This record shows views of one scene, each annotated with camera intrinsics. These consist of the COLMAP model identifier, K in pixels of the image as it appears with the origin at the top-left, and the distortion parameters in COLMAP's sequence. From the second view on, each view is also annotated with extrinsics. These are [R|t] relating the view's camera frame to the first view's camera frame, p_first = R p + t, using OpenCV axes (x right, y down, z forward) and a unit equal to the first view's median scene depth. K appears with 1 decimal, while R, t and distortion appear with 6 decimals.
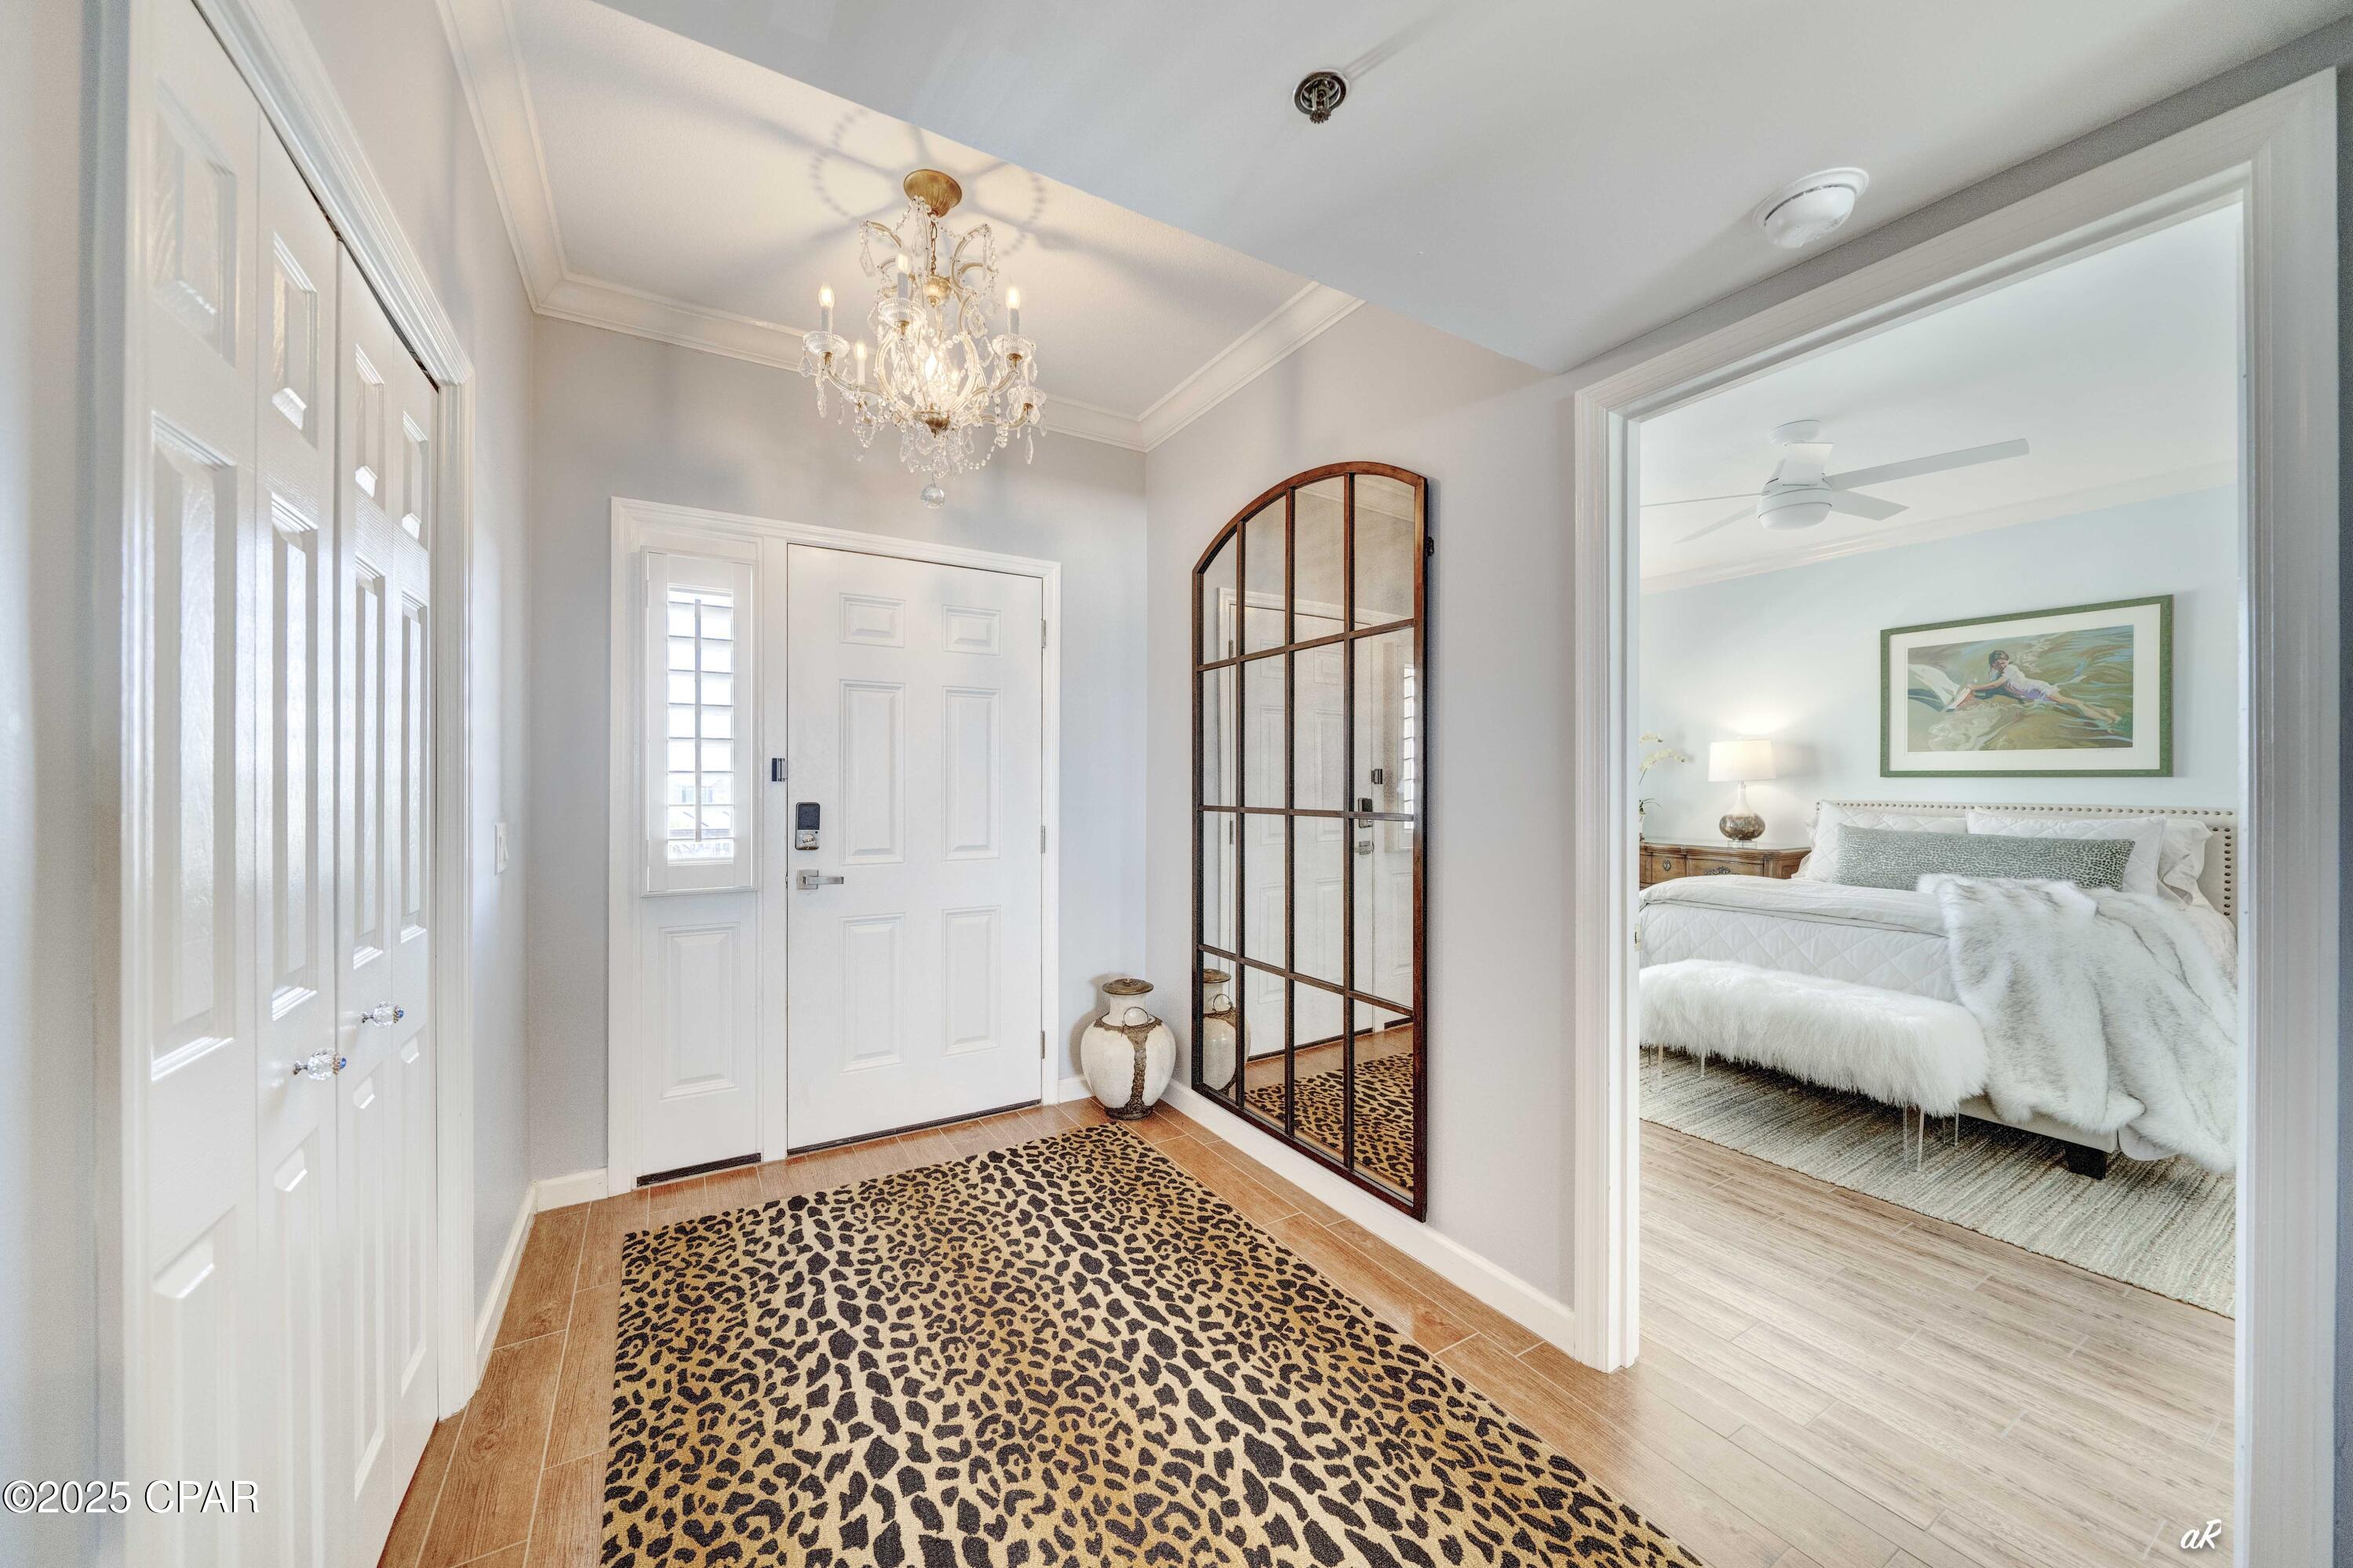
lens RADIAL K [[822.8, 0, 1183.1], [0, 822.8, 787.2], [0, 0, 1]] dist [-0.000552, 0.000114]
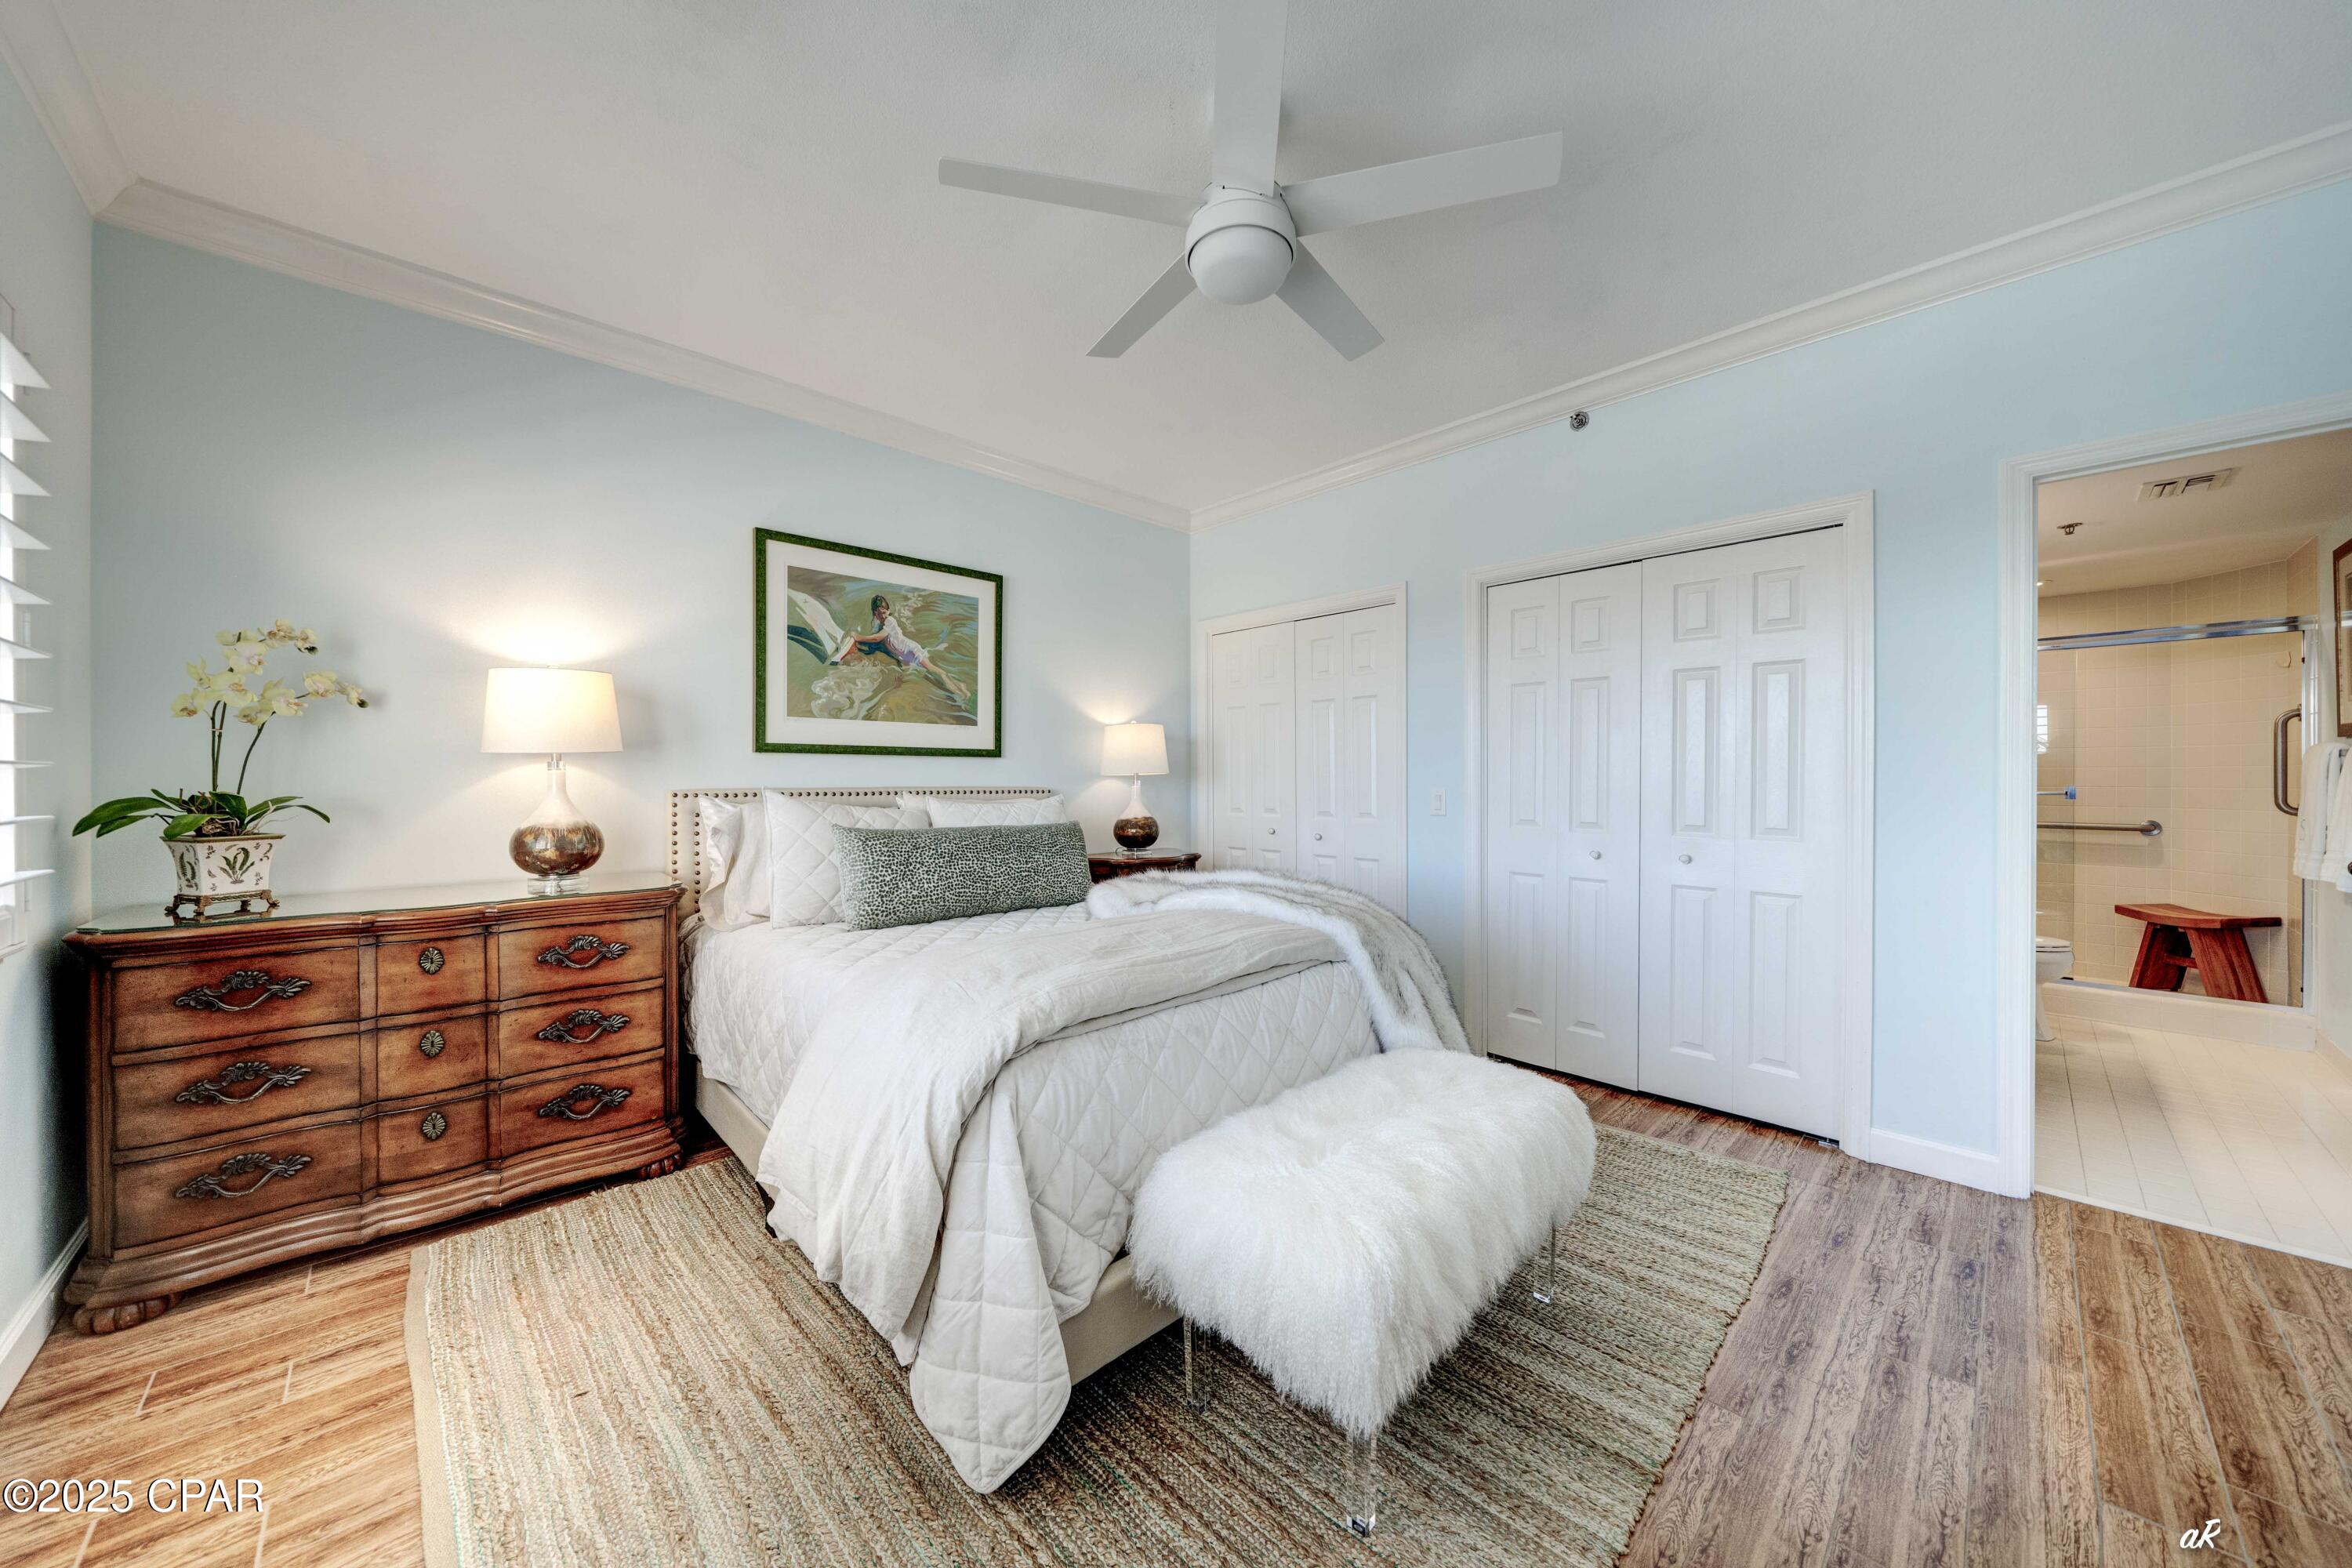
lens RADIAL K [[820.0, 0, 1149.2], [0, 820.0, 793.7], [0, 0, 1]] dist [-0.006229, -0.000131]
pose [[-0.188633, -0.030342, 0.981579, 0.173789], [0.000934, 0.999517, 0.031076, 0.000857], [-0.982047, 0.006778, -0.188514, 0.972903]]
